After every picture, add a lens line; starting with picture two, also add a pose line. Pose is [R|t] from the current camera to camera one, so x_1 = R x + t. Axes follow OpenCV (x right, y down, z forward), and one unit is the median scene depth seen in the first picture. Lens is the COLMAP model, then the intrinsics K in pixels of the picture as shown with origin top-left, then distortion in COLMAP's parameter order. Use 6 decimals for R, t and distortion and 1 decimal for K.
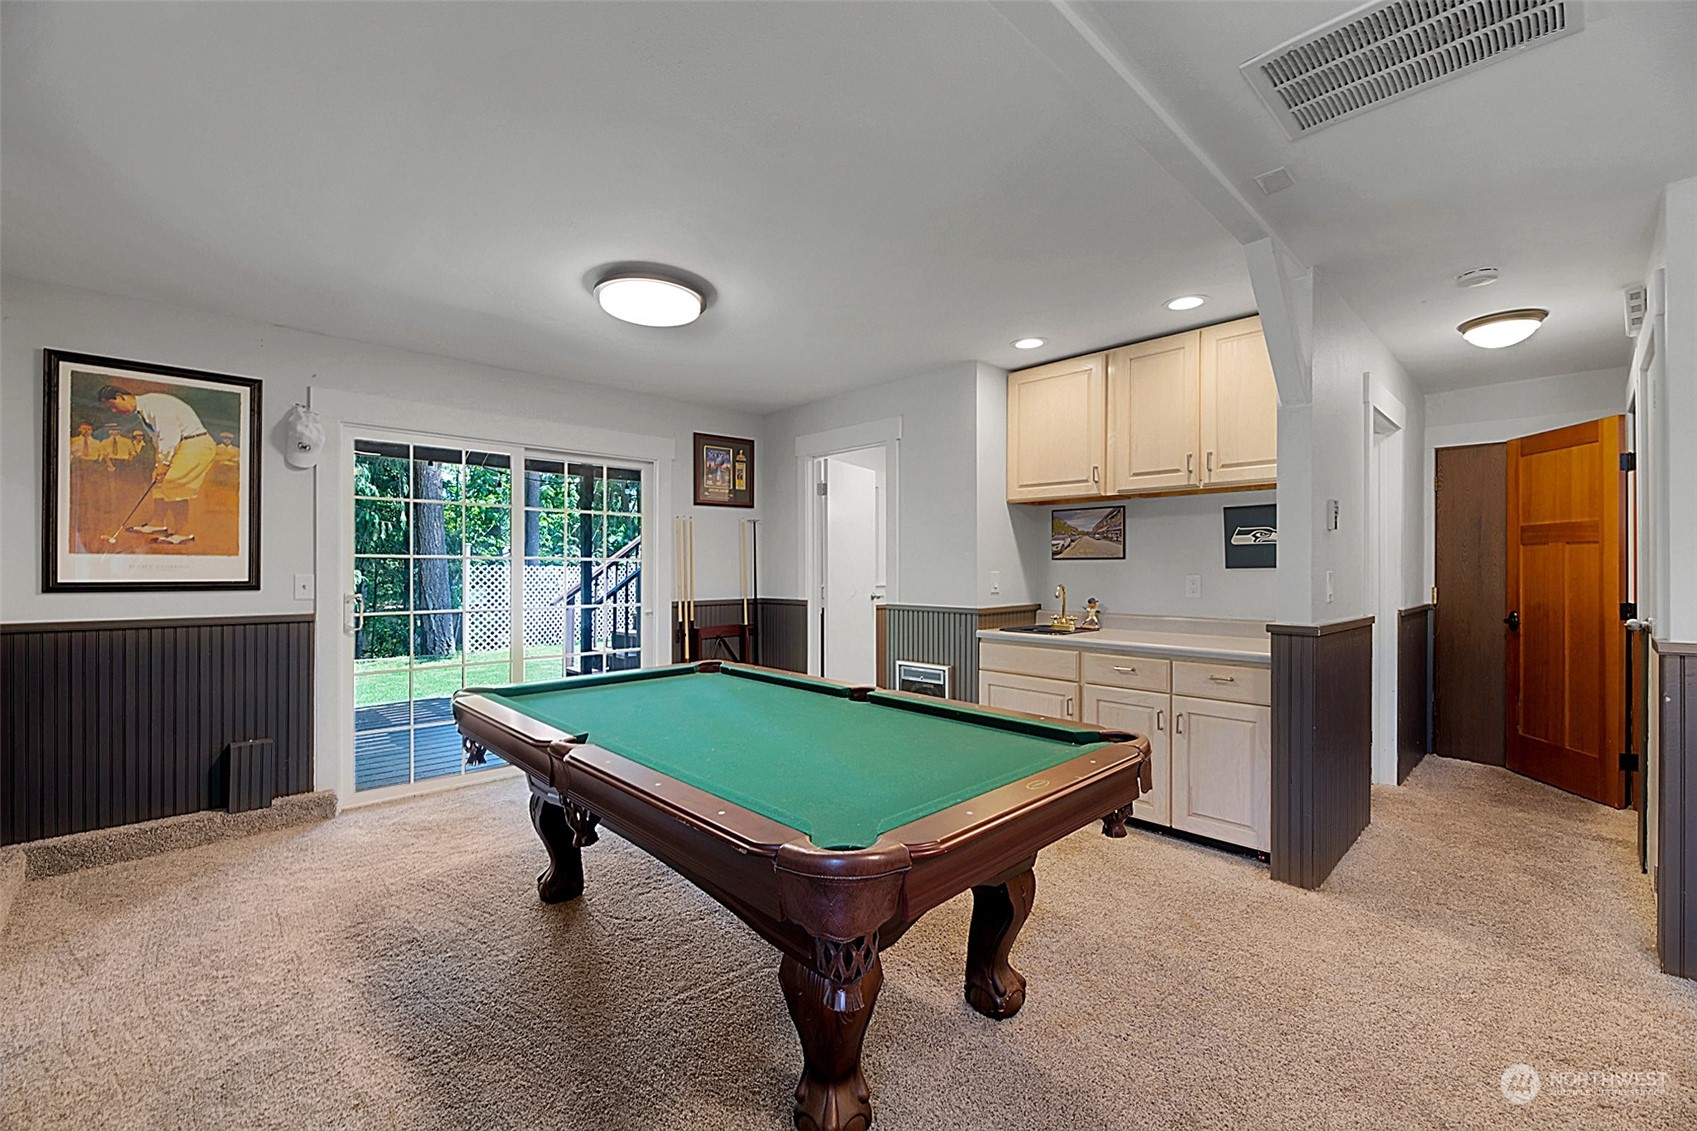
lens RADIAL K [[691.3, 0, 841.9], [0, 691.3, 570.8], [0, 0, 1]] dist [-0.002783, -0.000814]
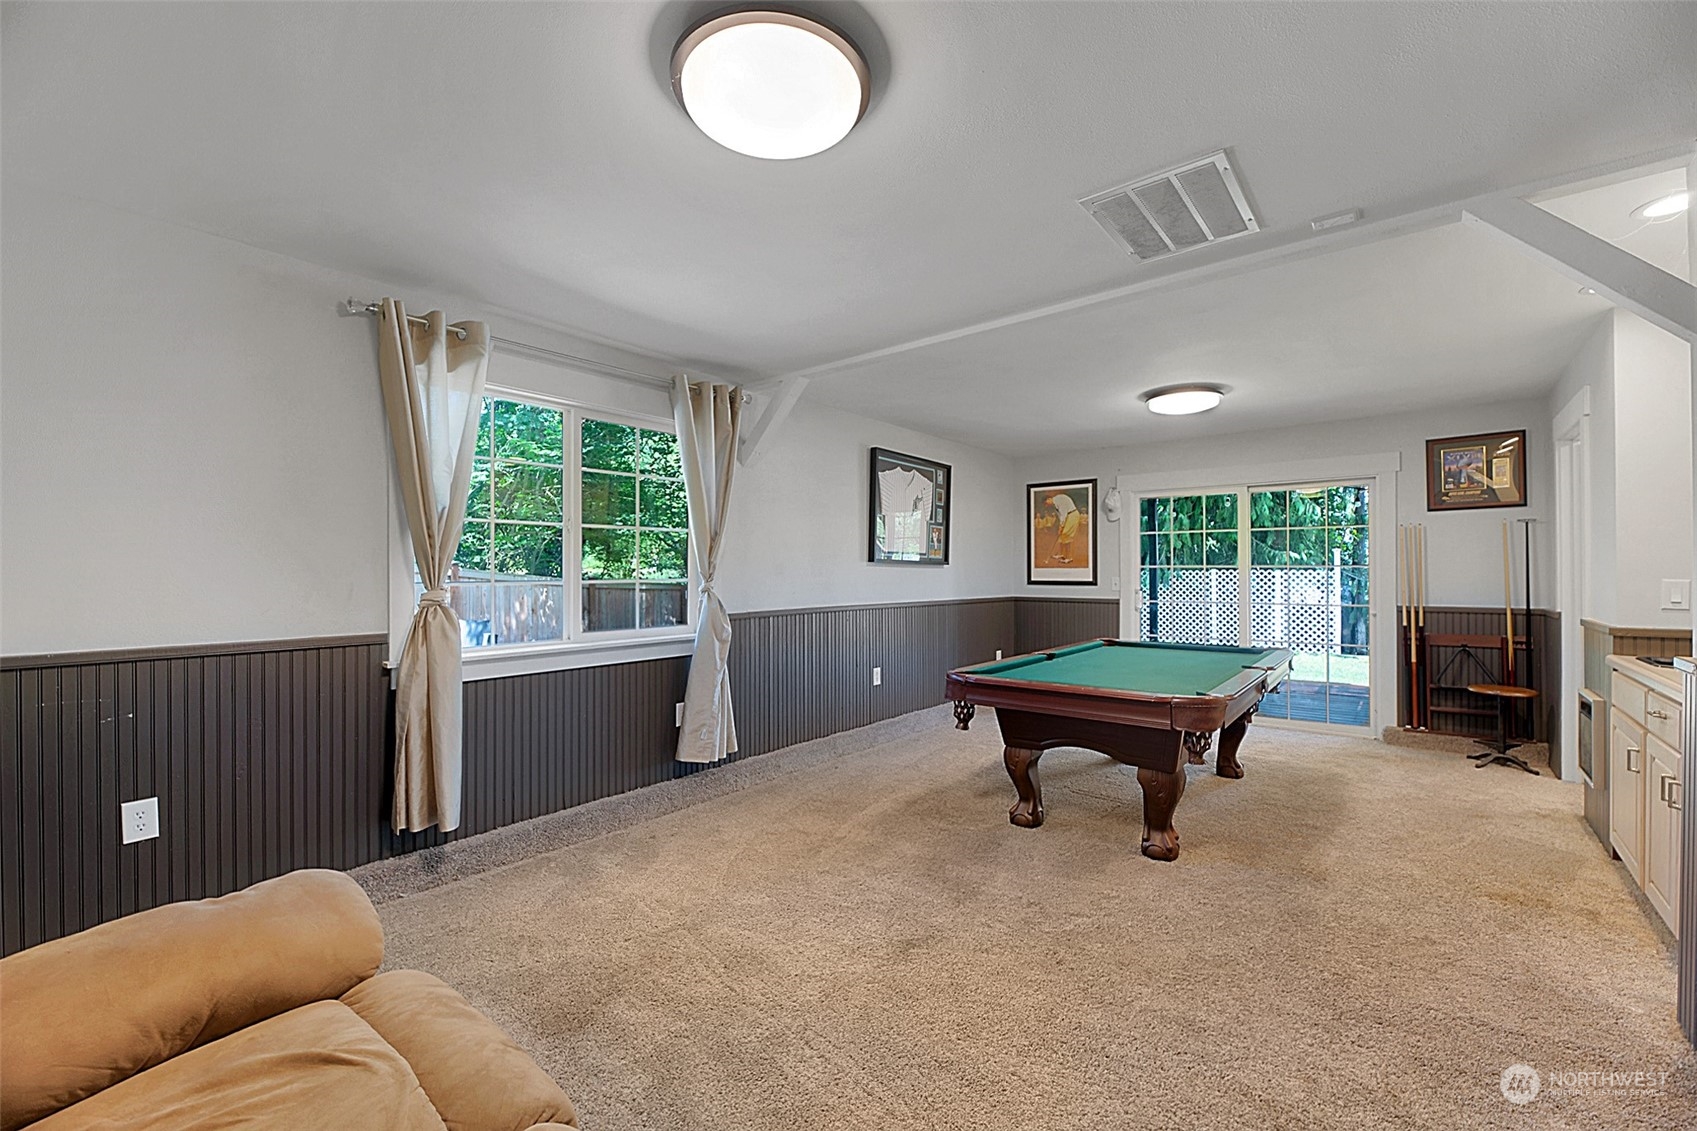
lens RADIAL K [[691.3, 0, 841.9], [0, 691.3, 570.8], [0, 0, 1]] dist [-0.002783, -0.000814]
pose [[0.121189, -0.001244, -0.992629, 0.915058], [0.001418, 0.999998, -0.001080, -0.012860], [0.992628, -0.001277, 0.121191, 0.046690]]
